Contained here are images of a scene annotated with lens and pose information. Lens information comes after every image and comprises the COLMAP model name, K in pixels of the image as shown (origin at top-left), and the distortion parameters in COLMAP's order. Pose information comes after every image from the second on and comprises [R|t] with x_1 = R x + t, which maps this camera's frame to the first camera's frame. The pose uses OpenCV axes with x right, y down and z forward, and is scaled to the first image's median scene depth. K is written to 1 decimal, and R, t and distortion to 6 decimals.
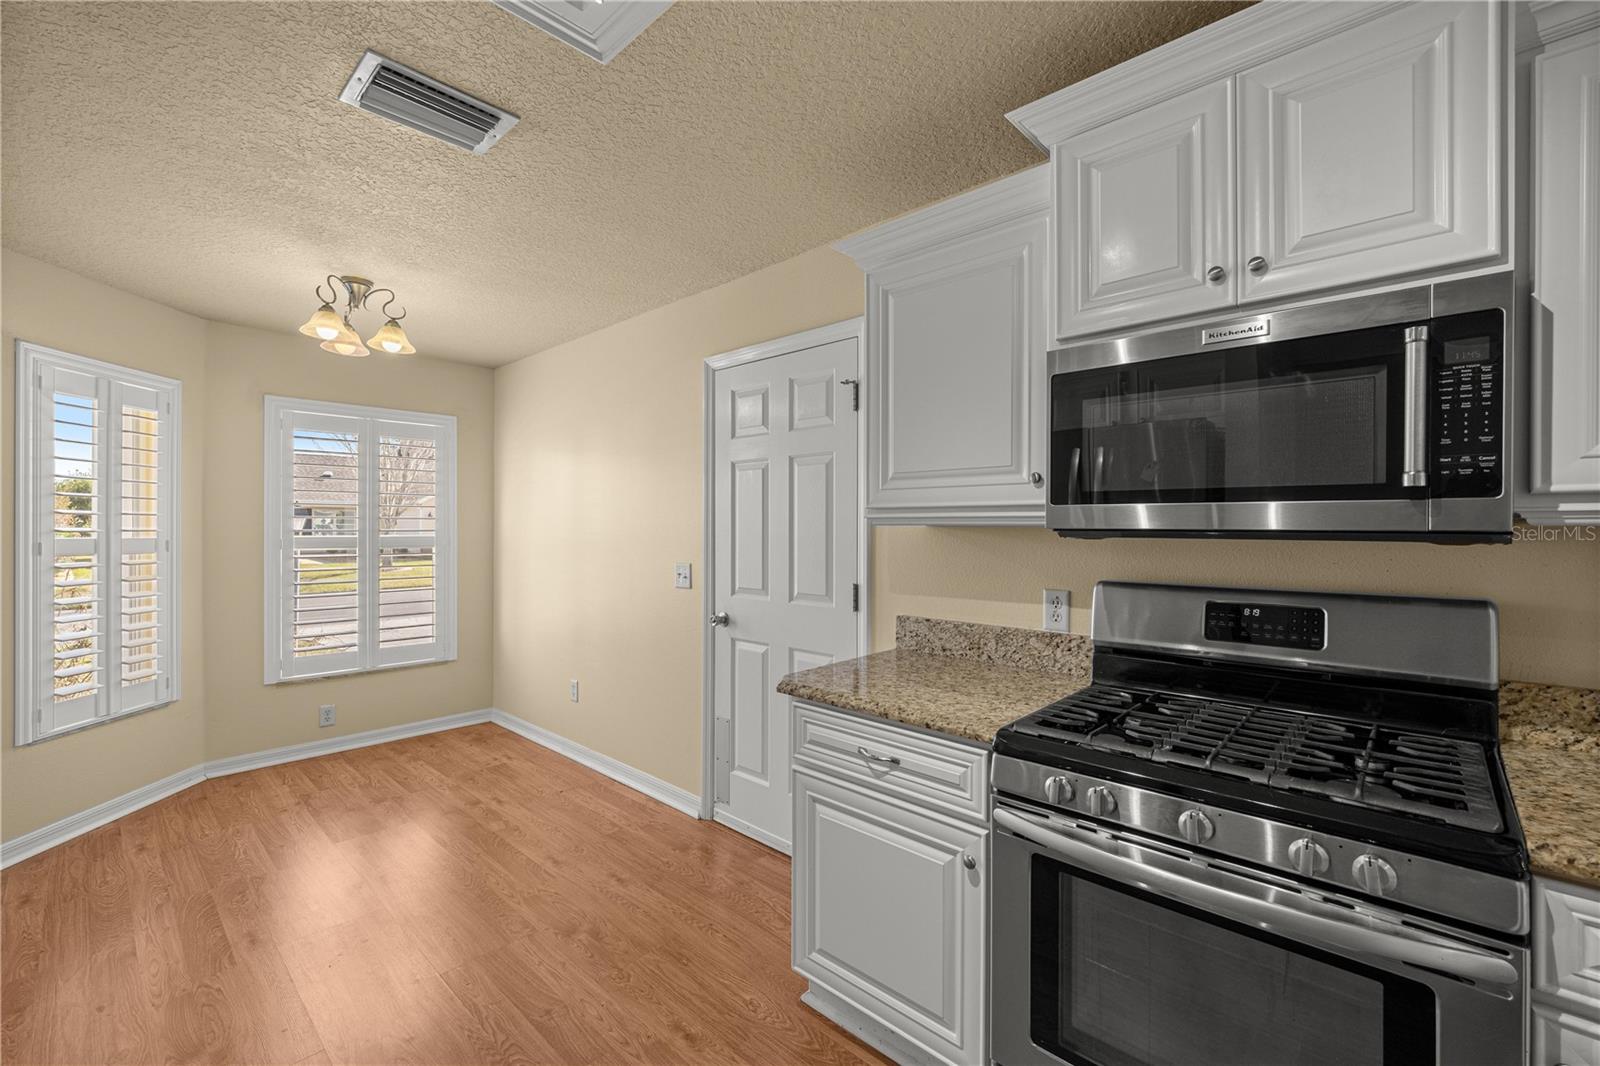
lens RADIAL K [[676.3, 0, 800.2], [0, 676.3, 524.1], [0, 0, 1]] dist [-0.001148, -0.000237]
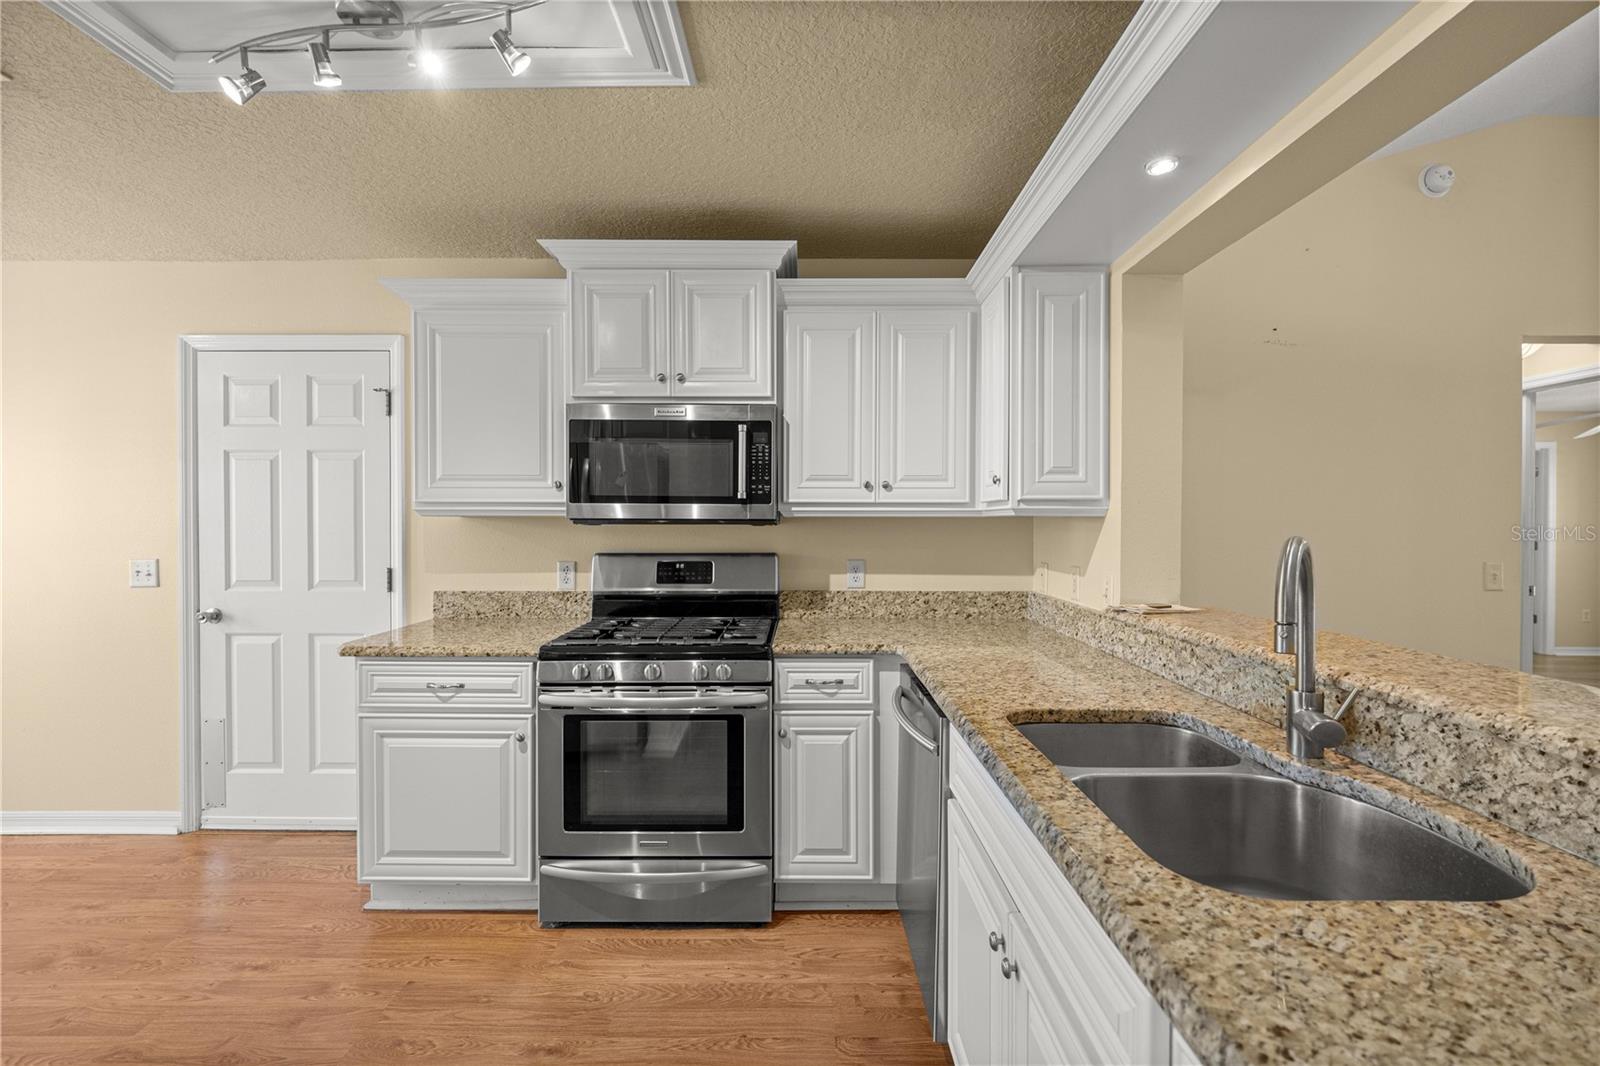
lens RADIAL K [[666.6, 0, 795.7], [0, 666.6, 524.8], [0, 0, 1]] dist [-0.000630, -0.000422]
pose [[0.738701, -0.005538, 0.674010, -0.240239], [-0.002055, 0.999943, 0.010469, 0.003419], [-0.674030, -0.009118, 0.738648, -0.416574]]
